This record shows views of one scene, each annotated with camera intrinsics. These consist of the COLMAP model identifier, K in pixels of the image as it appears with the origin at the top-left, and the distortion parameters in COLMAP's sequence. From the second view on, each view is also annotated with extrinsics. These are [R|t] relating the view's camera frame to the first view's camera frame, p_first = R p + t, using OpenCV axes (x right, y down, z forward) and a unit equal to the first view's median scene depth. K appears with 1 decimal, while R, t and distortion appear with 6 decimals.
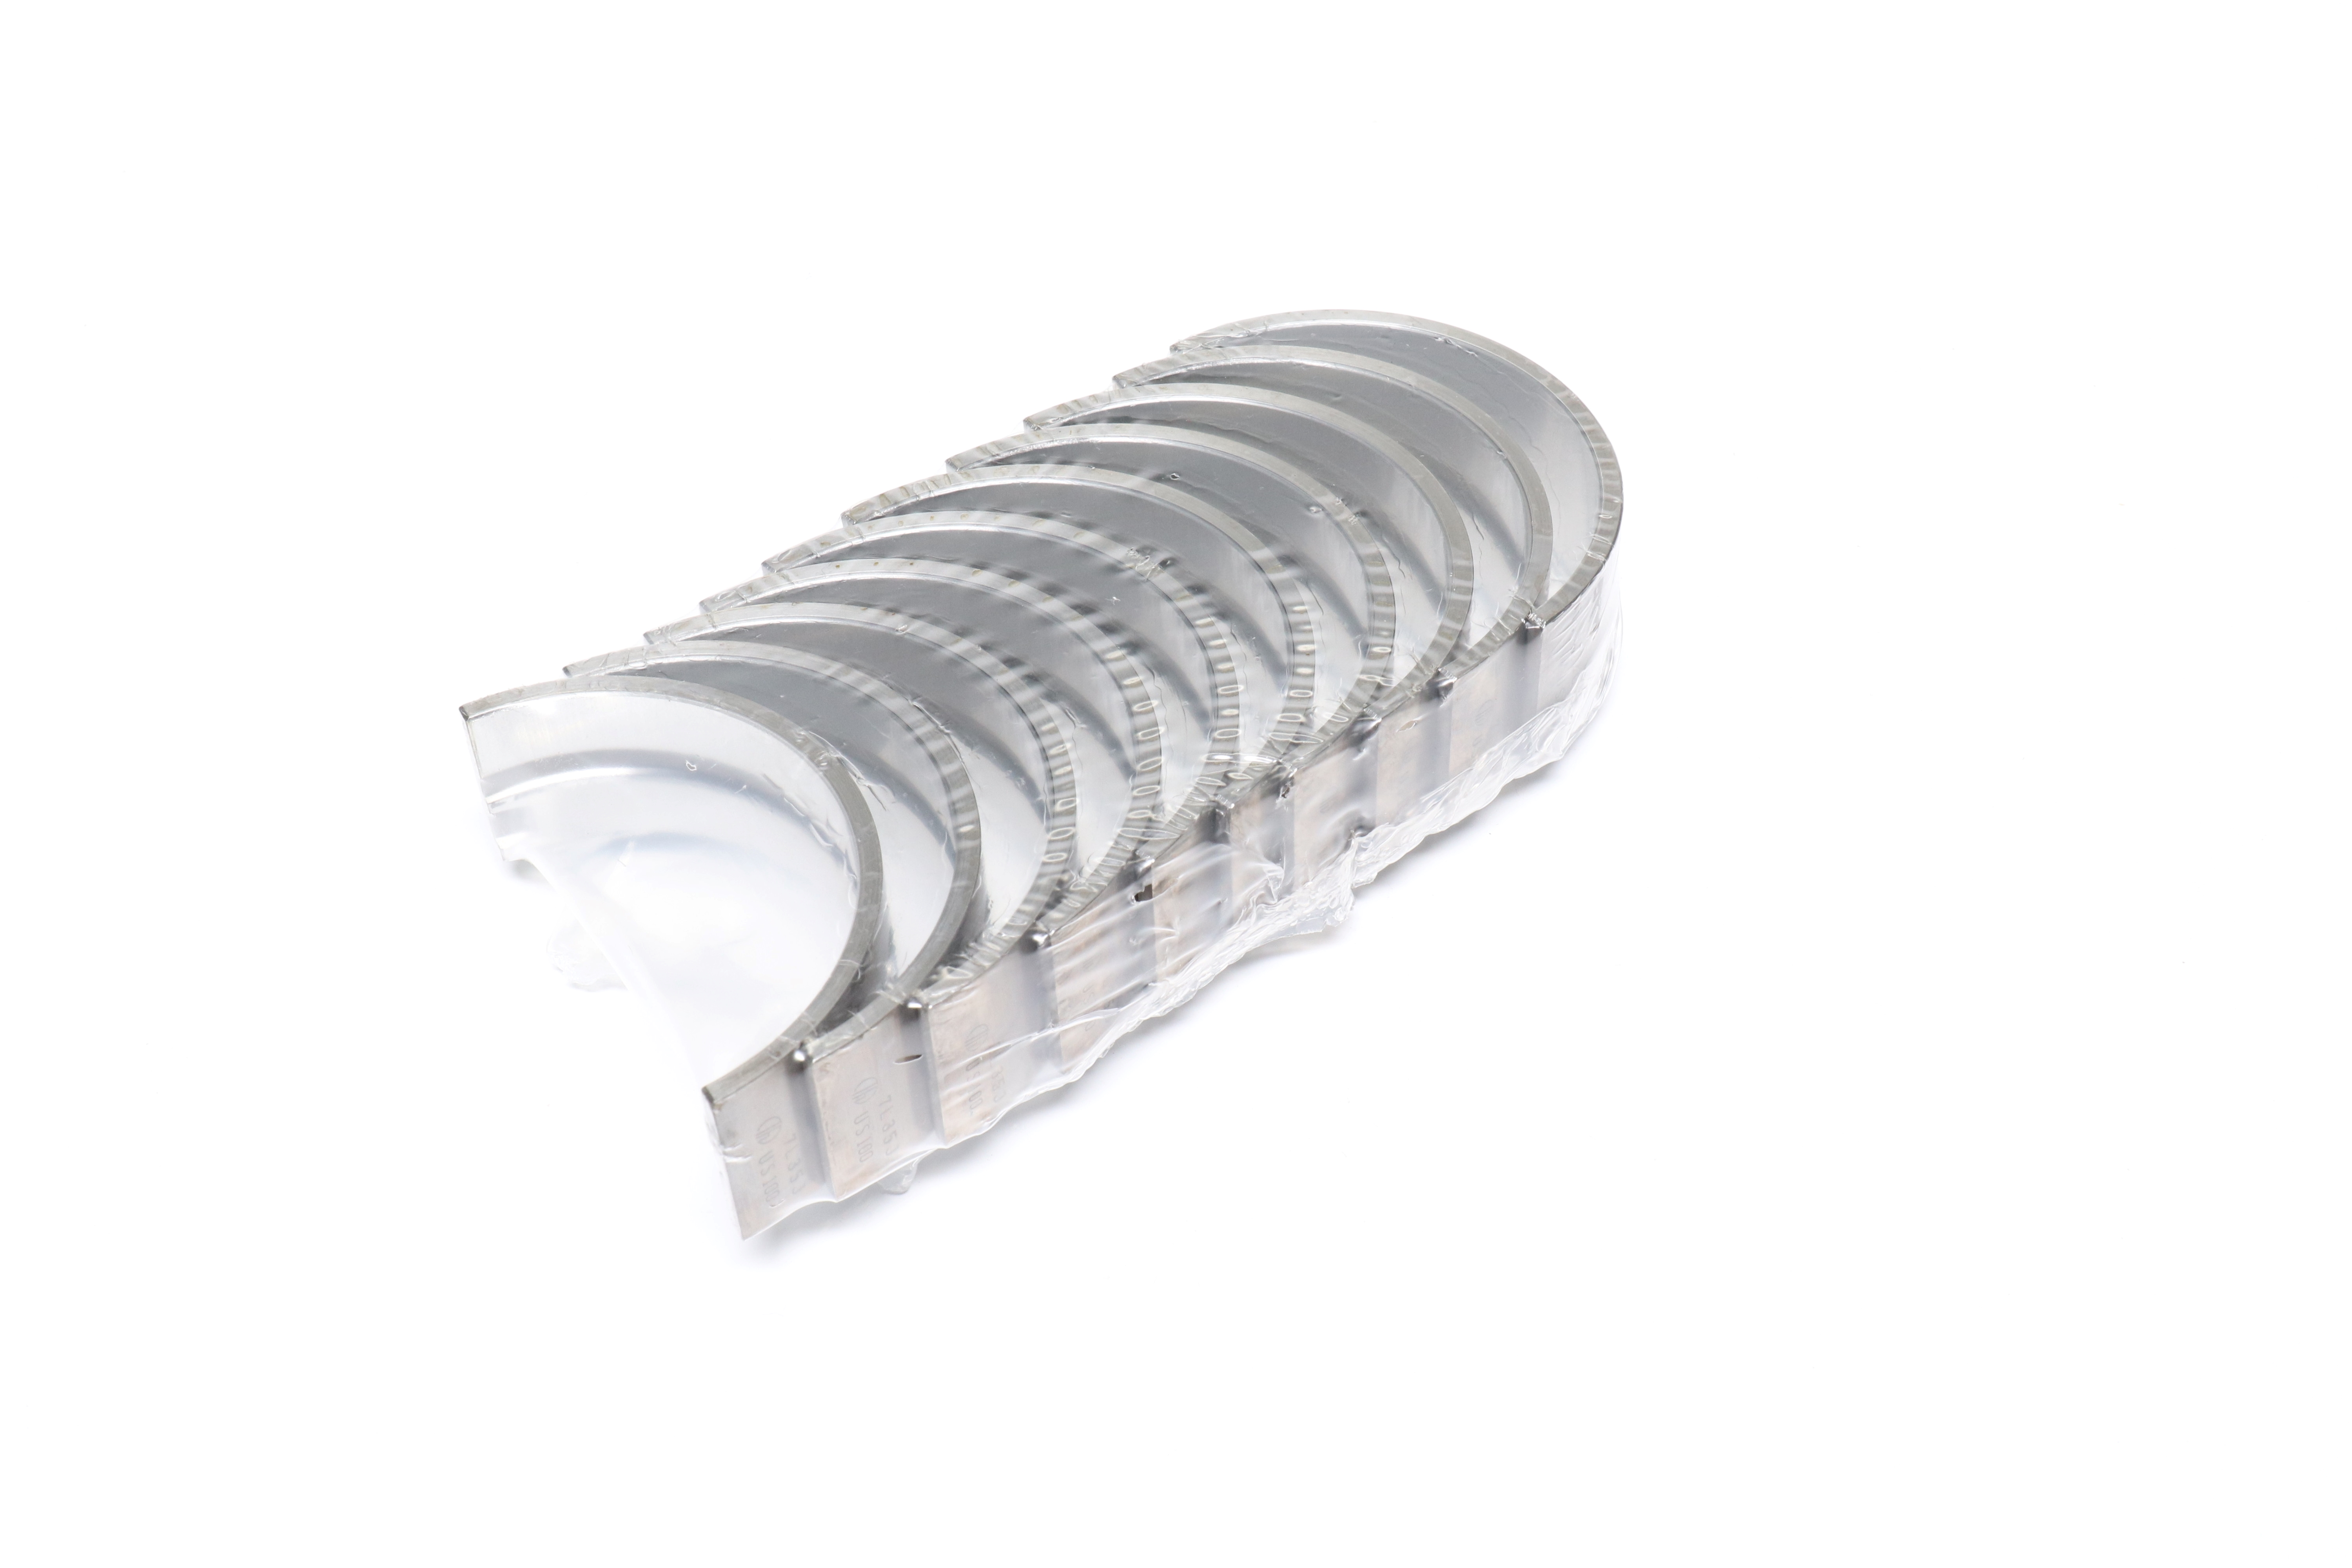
lens RADIAL K [[3483.0, 0, 1178.0], [0, 3483.0, 792.6], [0, 0, 1]] dist [0.005177, 0.000000]
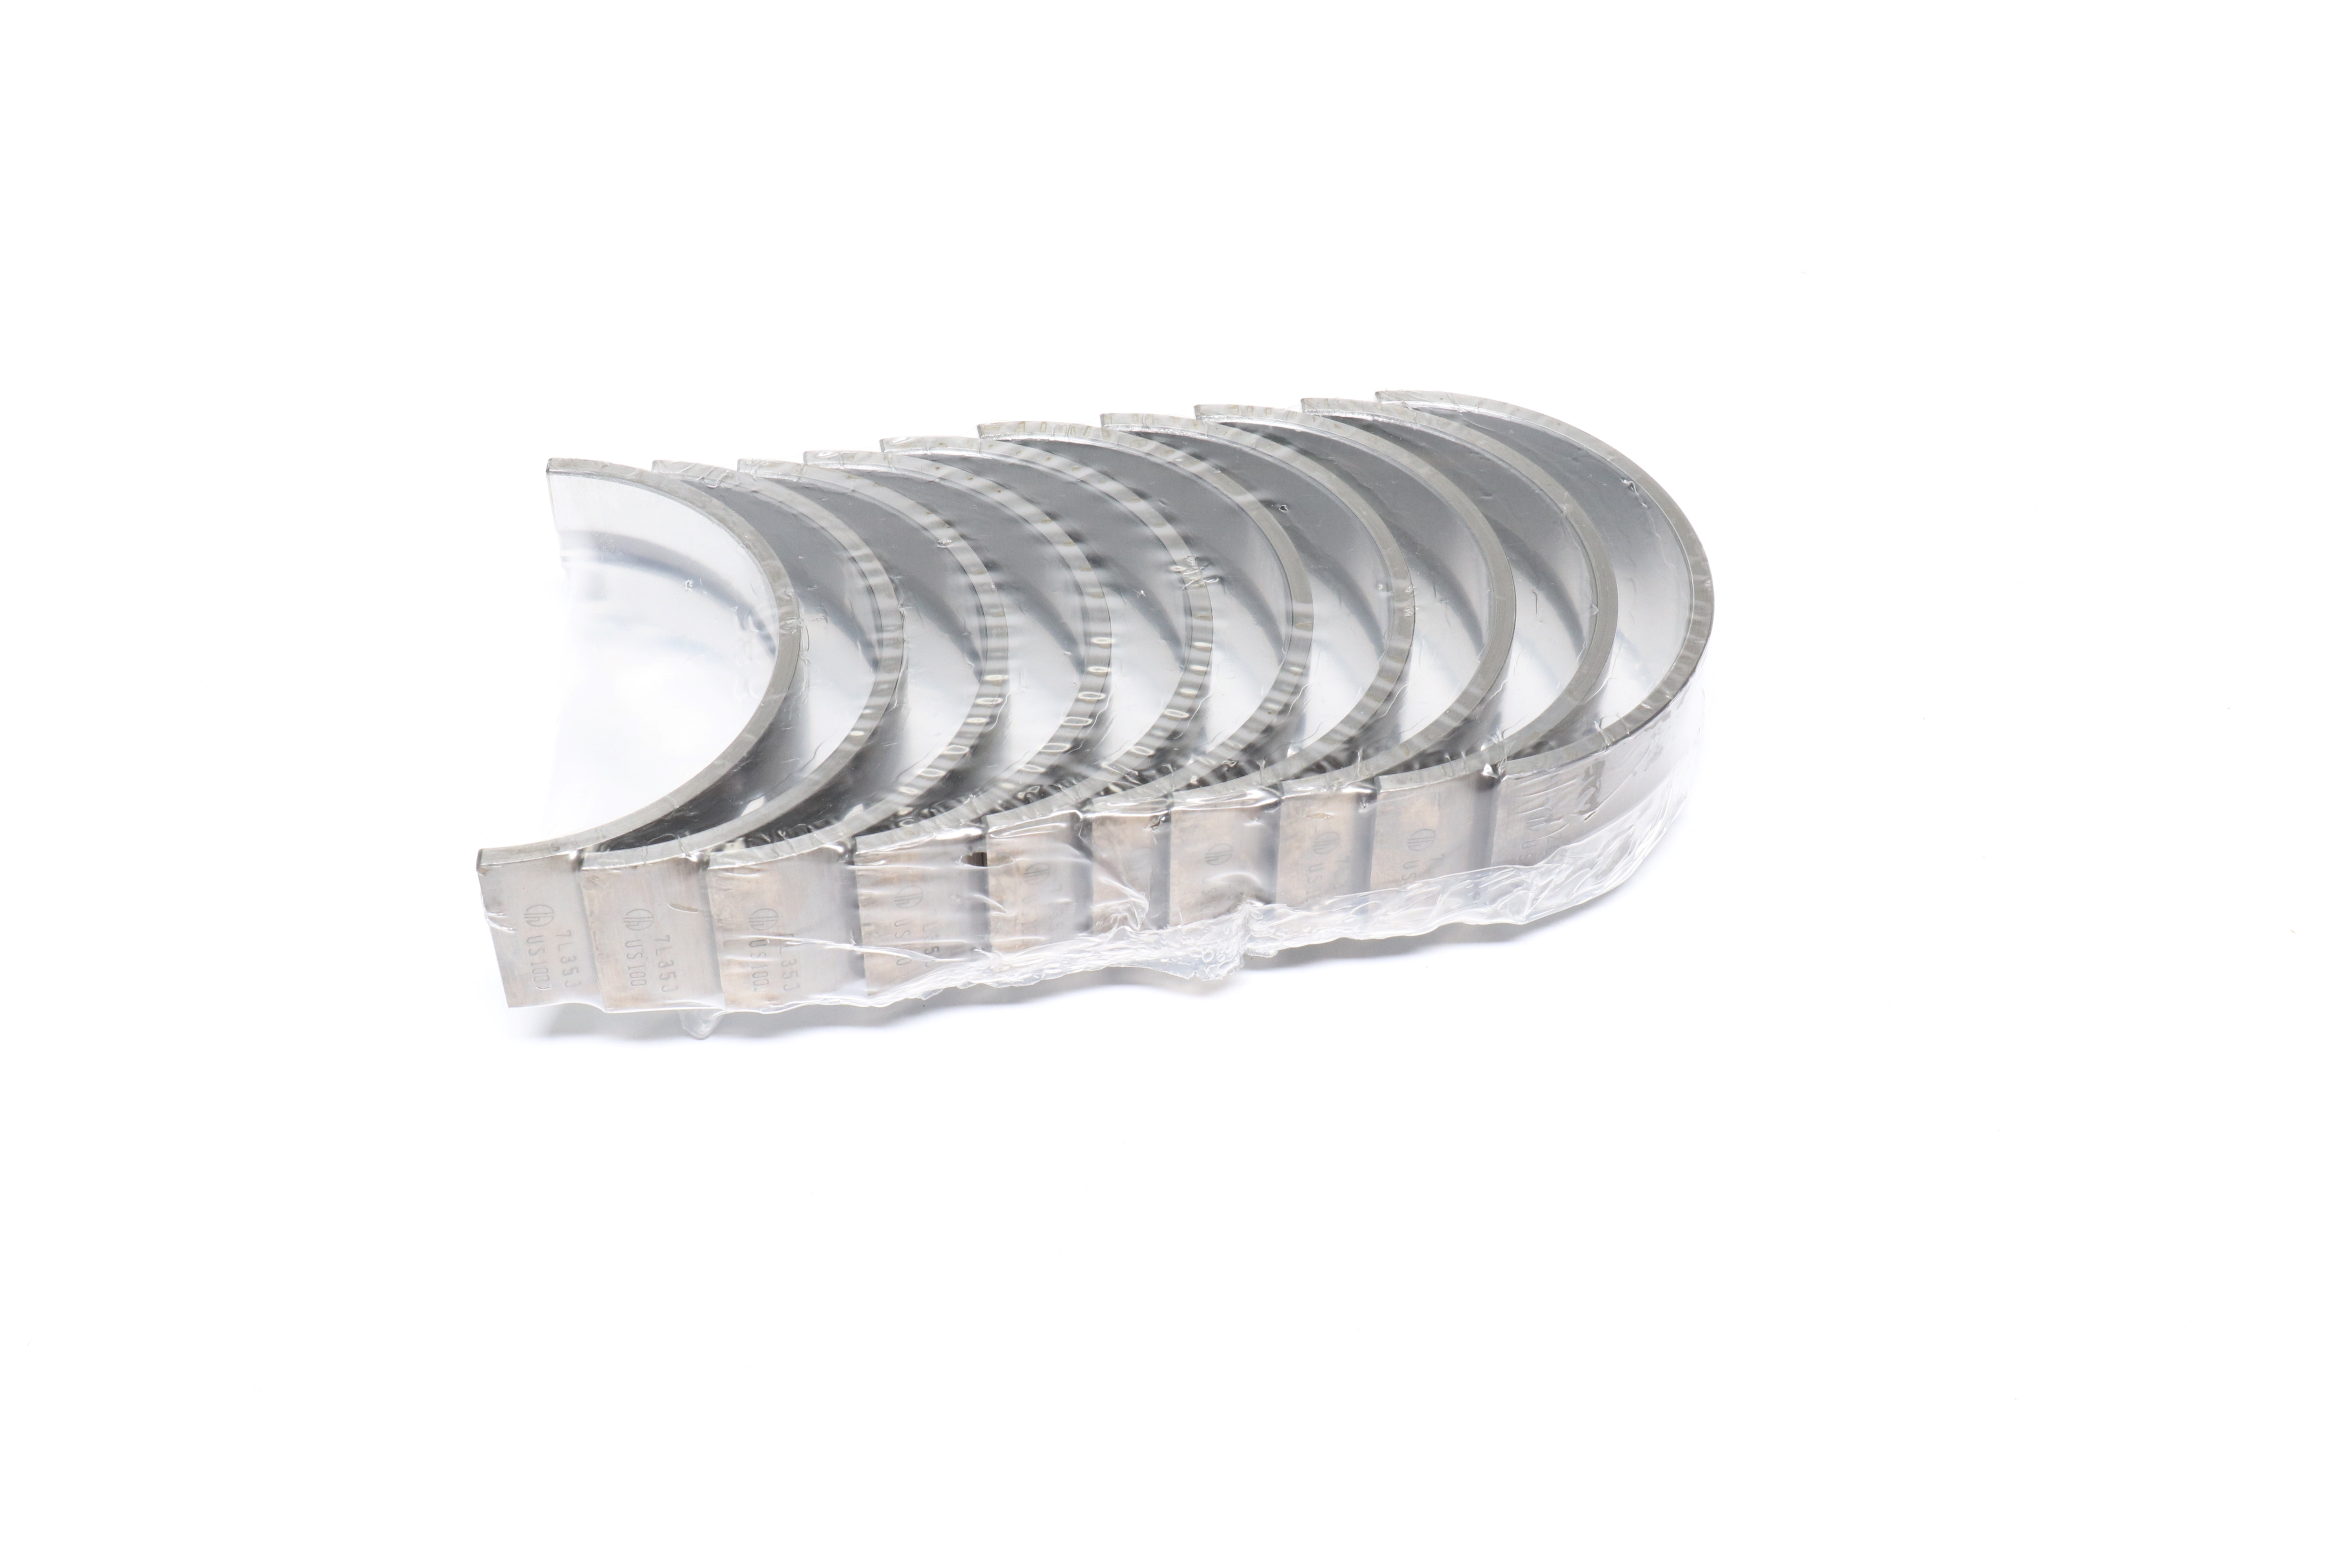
lens RADIAL K [[3483.0, 0, 1177.7], [0, 3483.0, 775.3], [0, 0, 1]] dist [0.005177, 0.000000]
pose [[0.854360, 0.382052, -0.352285, 0.379554], [-0.381904, 0.921317, 0.072973, -0.087814], [0.352446, 0.072193, 0.933043, 0.073985]]
